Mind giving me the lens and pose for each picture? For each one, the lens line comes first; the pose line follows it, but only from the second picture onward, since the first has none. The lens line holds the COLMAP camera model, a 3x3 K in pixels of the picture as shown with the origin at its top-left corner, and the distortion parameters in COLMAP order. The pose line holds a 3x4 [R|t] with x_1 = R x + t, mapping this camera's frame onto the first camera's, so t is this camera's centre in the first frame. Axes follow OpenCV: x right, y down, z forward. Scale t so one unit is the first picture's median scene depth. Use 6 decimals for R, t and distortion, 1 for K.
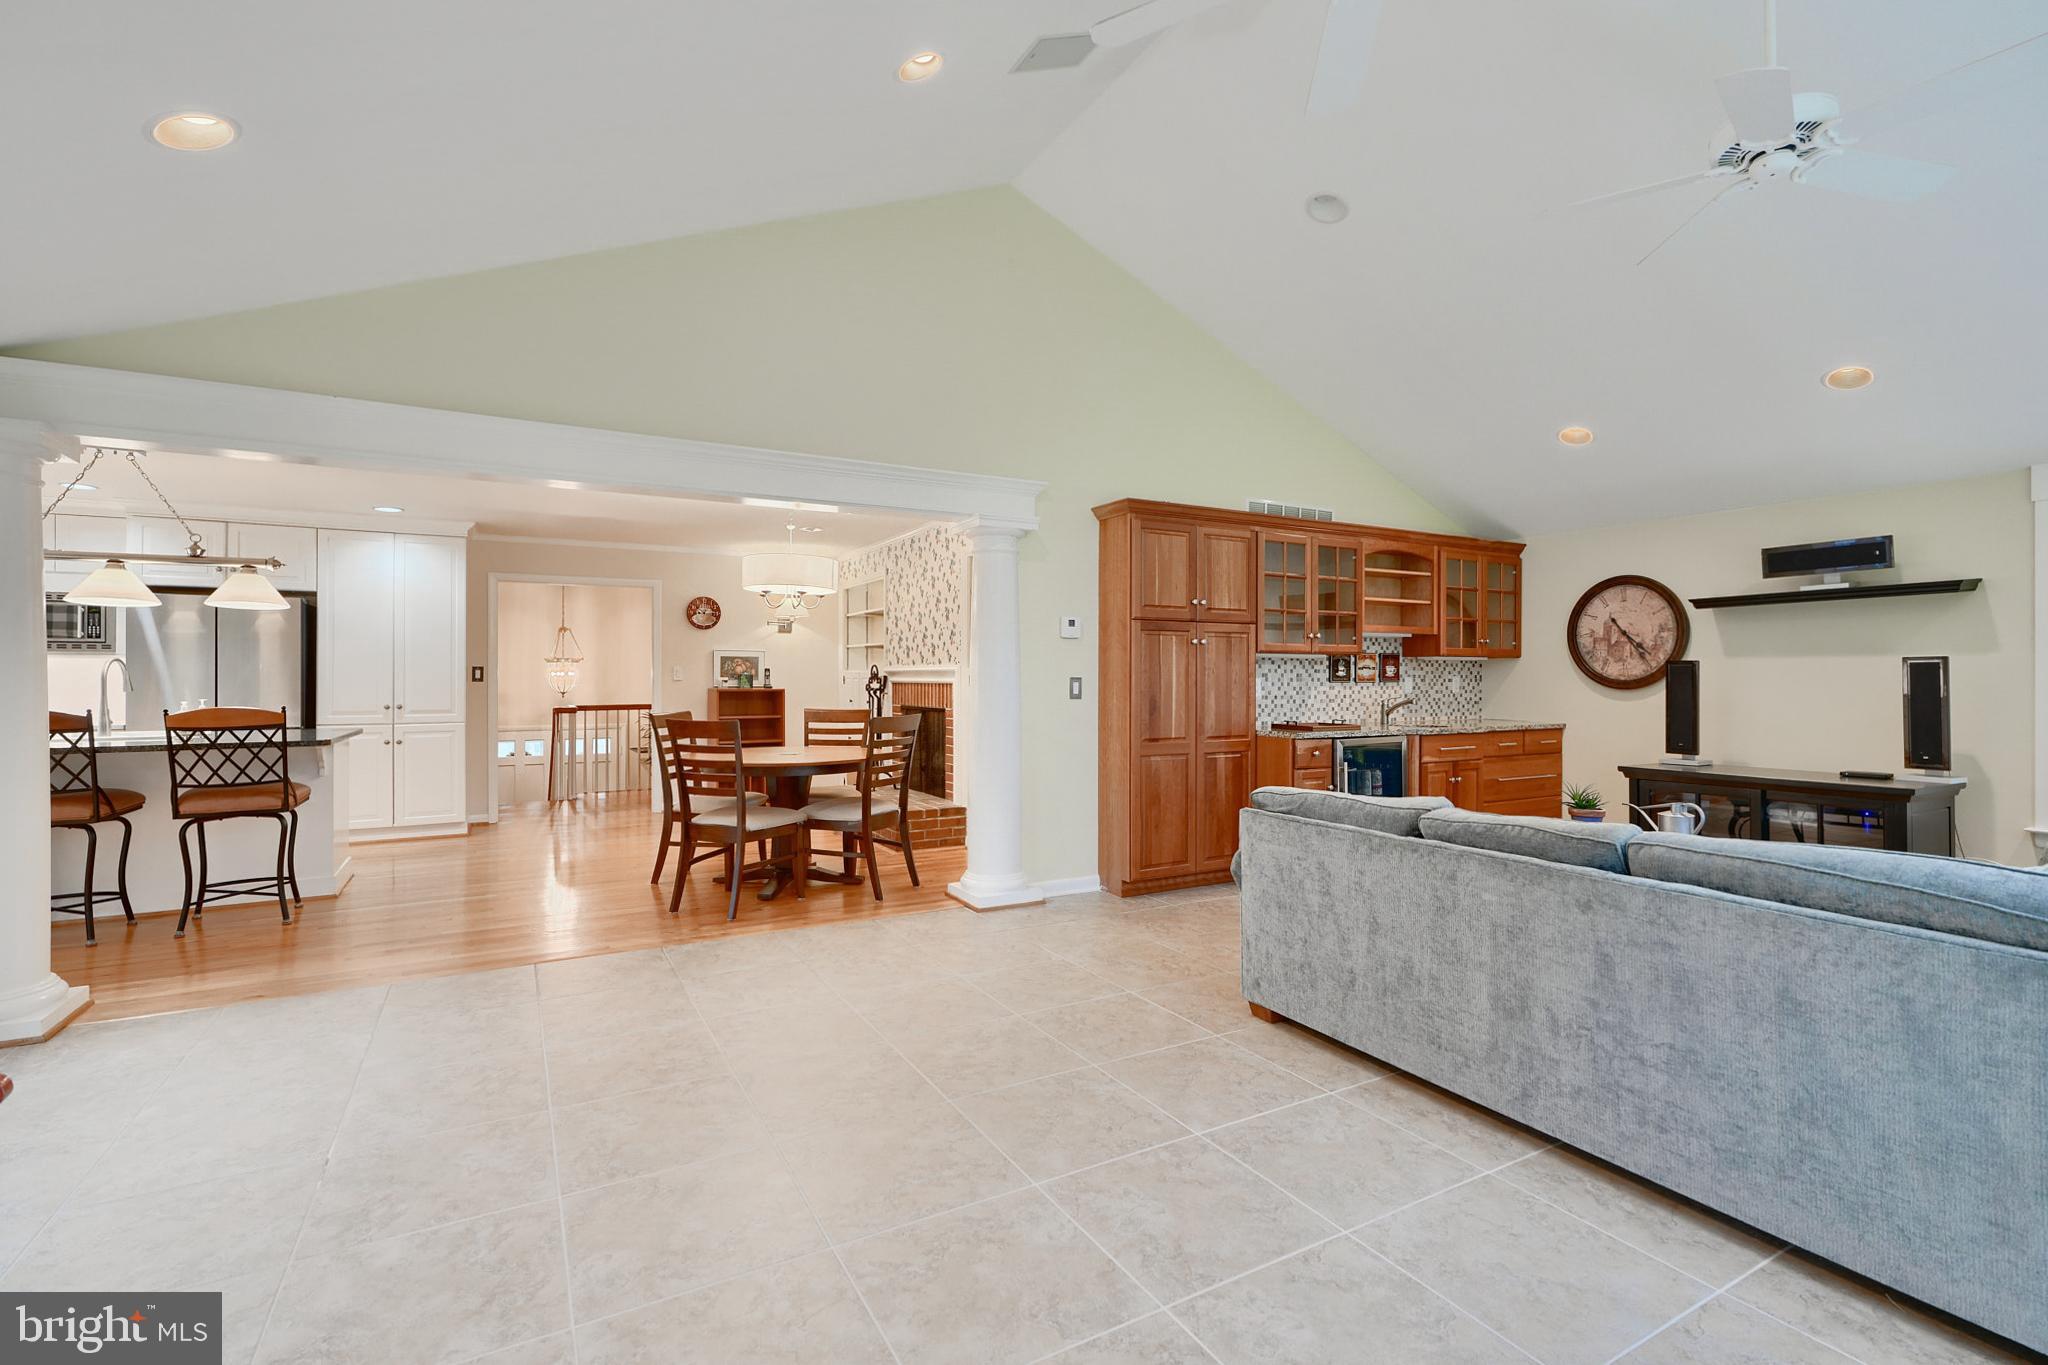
lens RADIAL K [[931.4, 0, 1032.6], [0, 931.4, 680.2], [0, 0, 1]] dist [-0.002101, 0.000095]
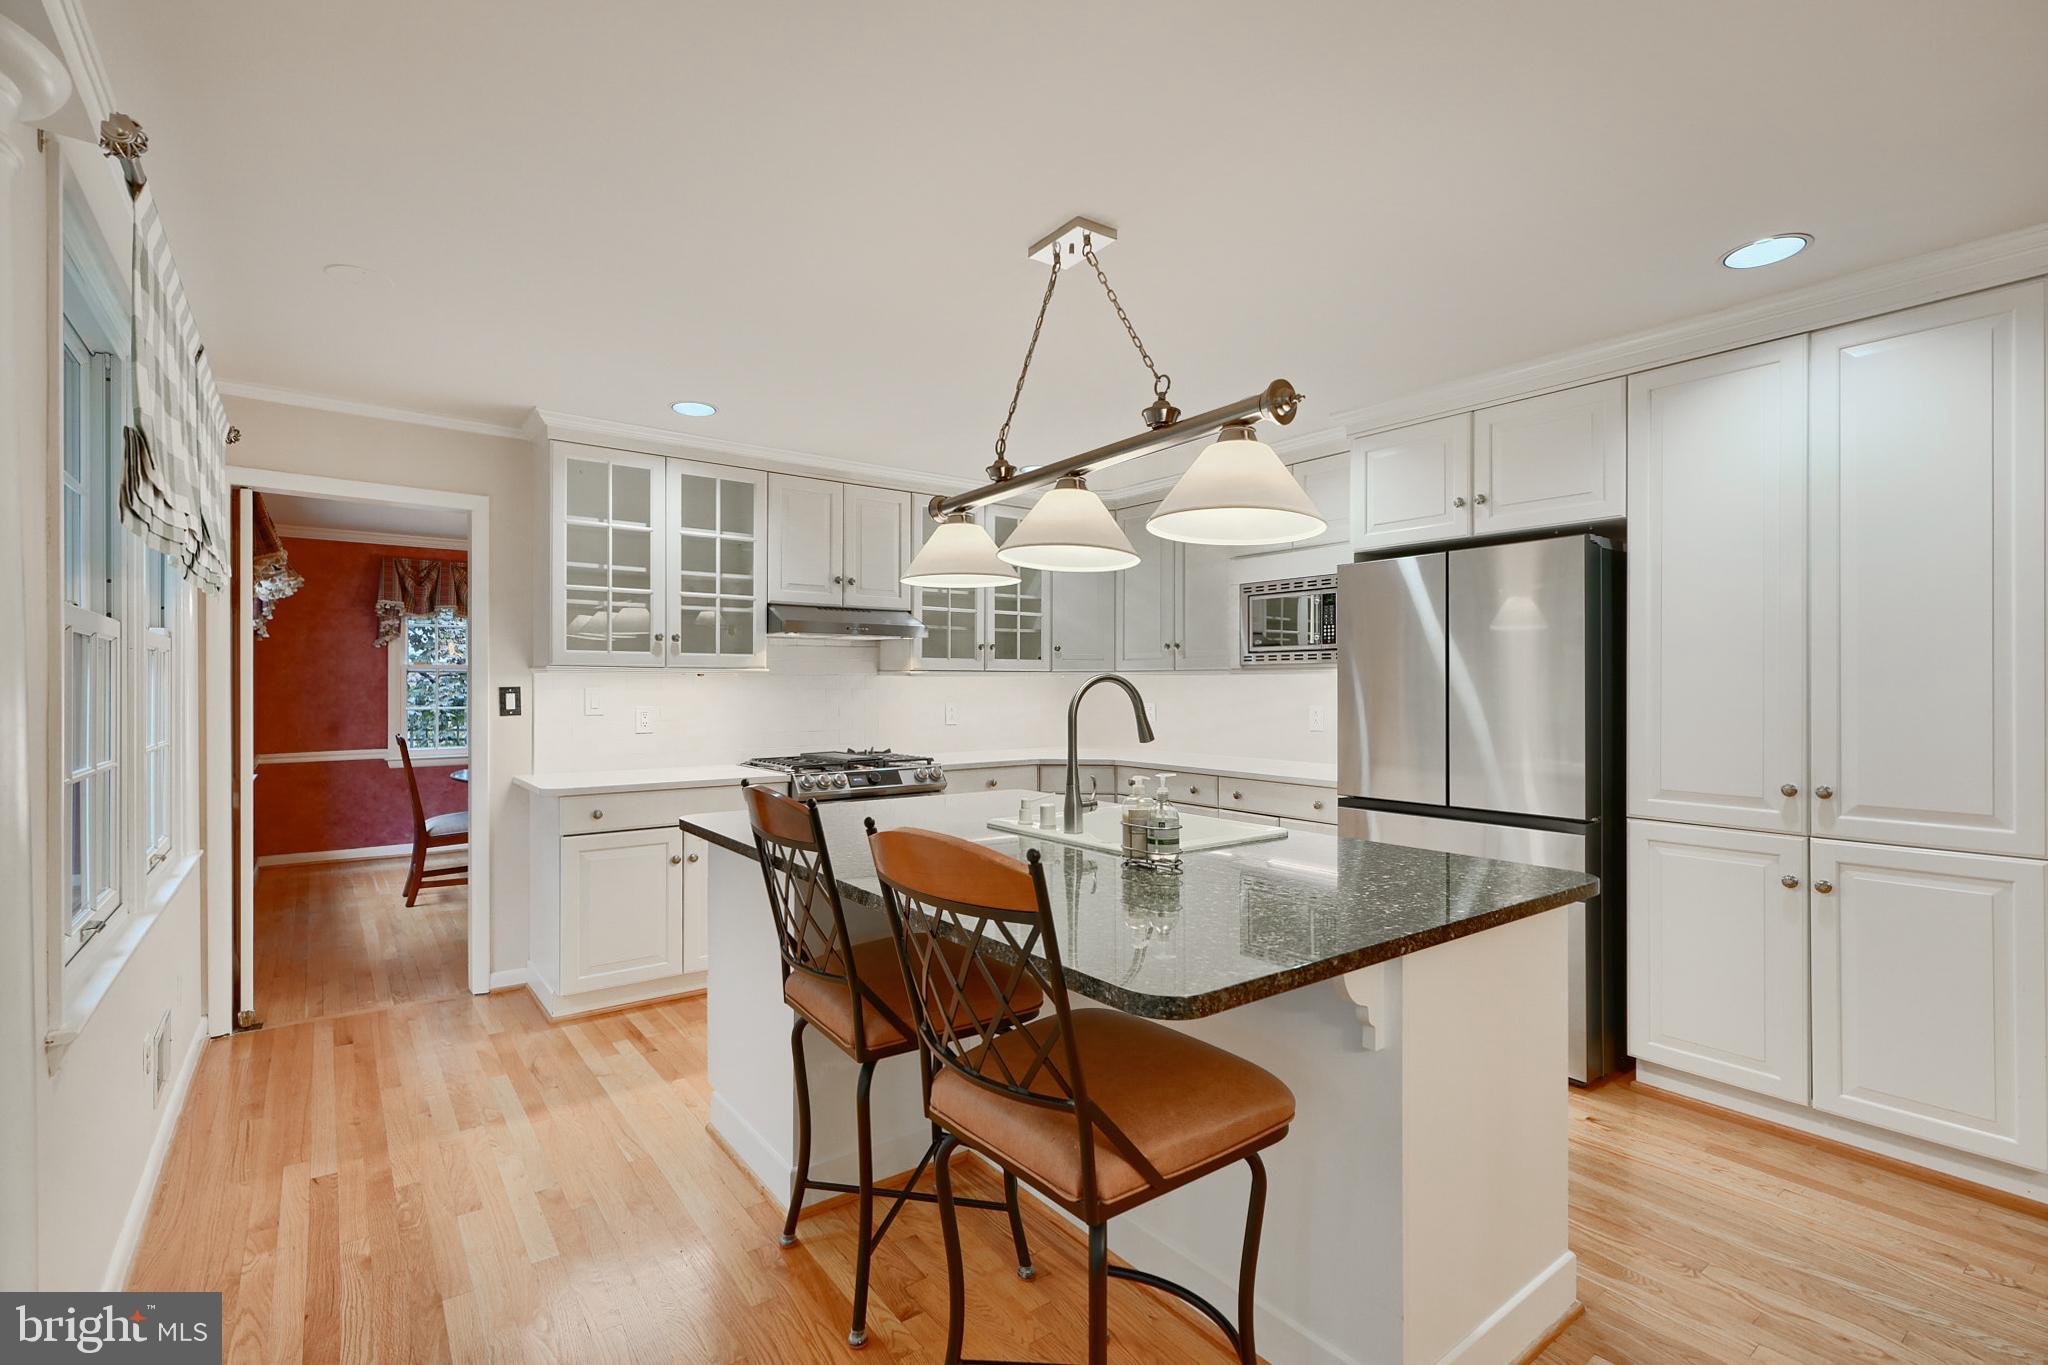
lens RADIAL K [[931.4, 0, 1032.6], [0, 931.4, 680.2], [0, 0, 1]] dist [-0.002101, 0.000095]
pose [[0.139374, -0.005915, -0.990222, -0.396824], [-0.006166, 0.999958, -0.006841, -0.014015], [0.990221, 0.007060, 0.139332, 0.708476]]
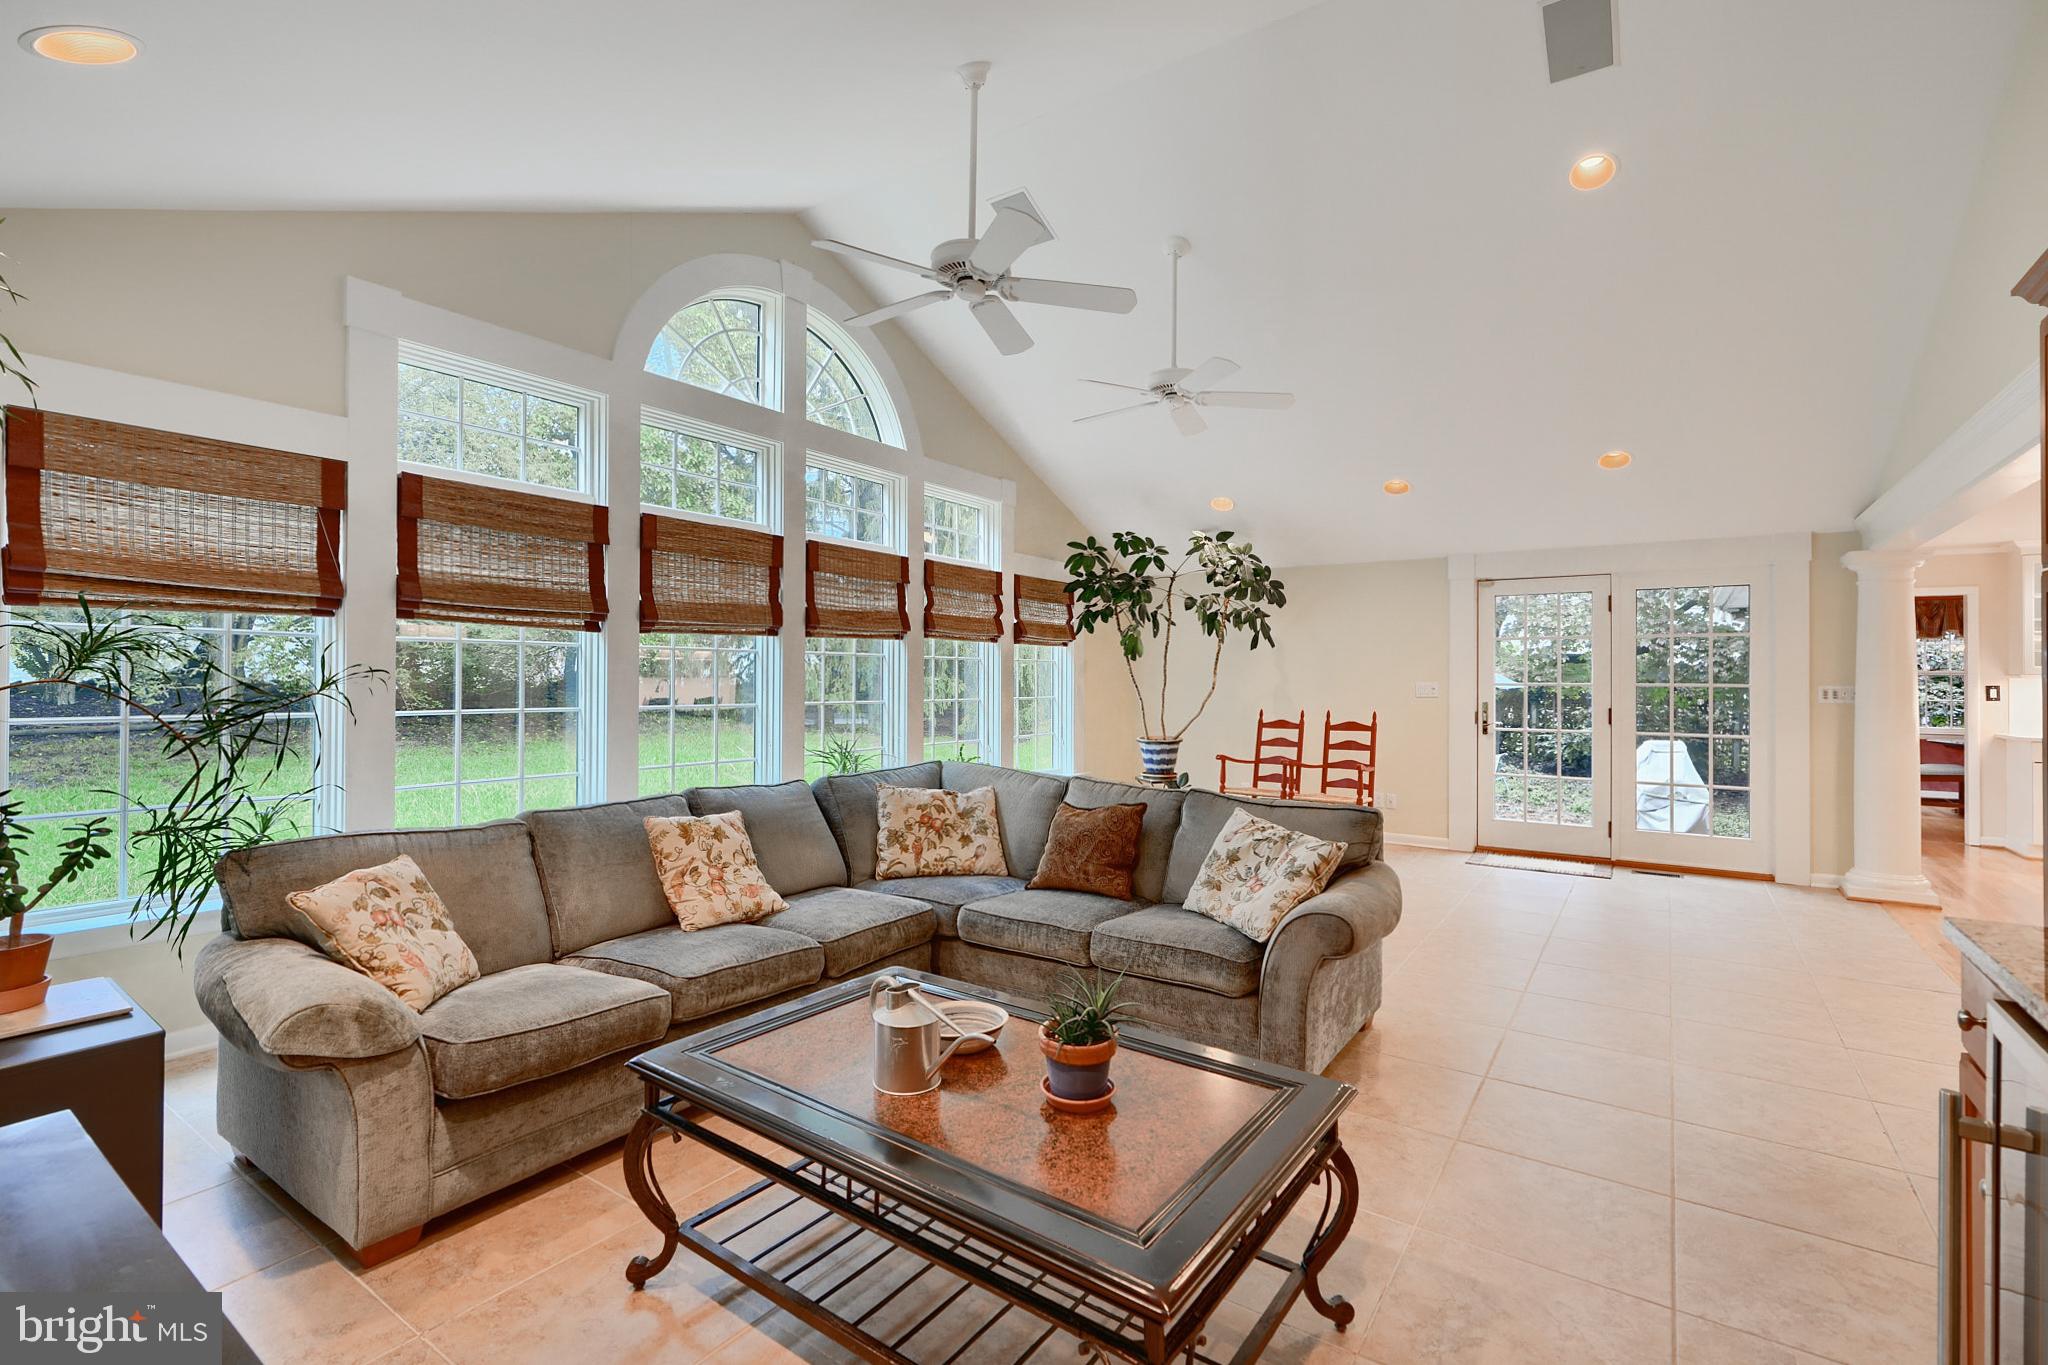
lens RADIAL K [[931.4, 0, 1032.6], [0, 931.4, 680.2], [0, 0, 1]] dist [-0.002101, 0.000095]
pose [[-0.898493, -0.005961, -0.438947, 0.550214], [-0.006873, 0.999976, 0.000489, -0.010239], [0.438934, 0.003456, -0.898513, 0.970703]]
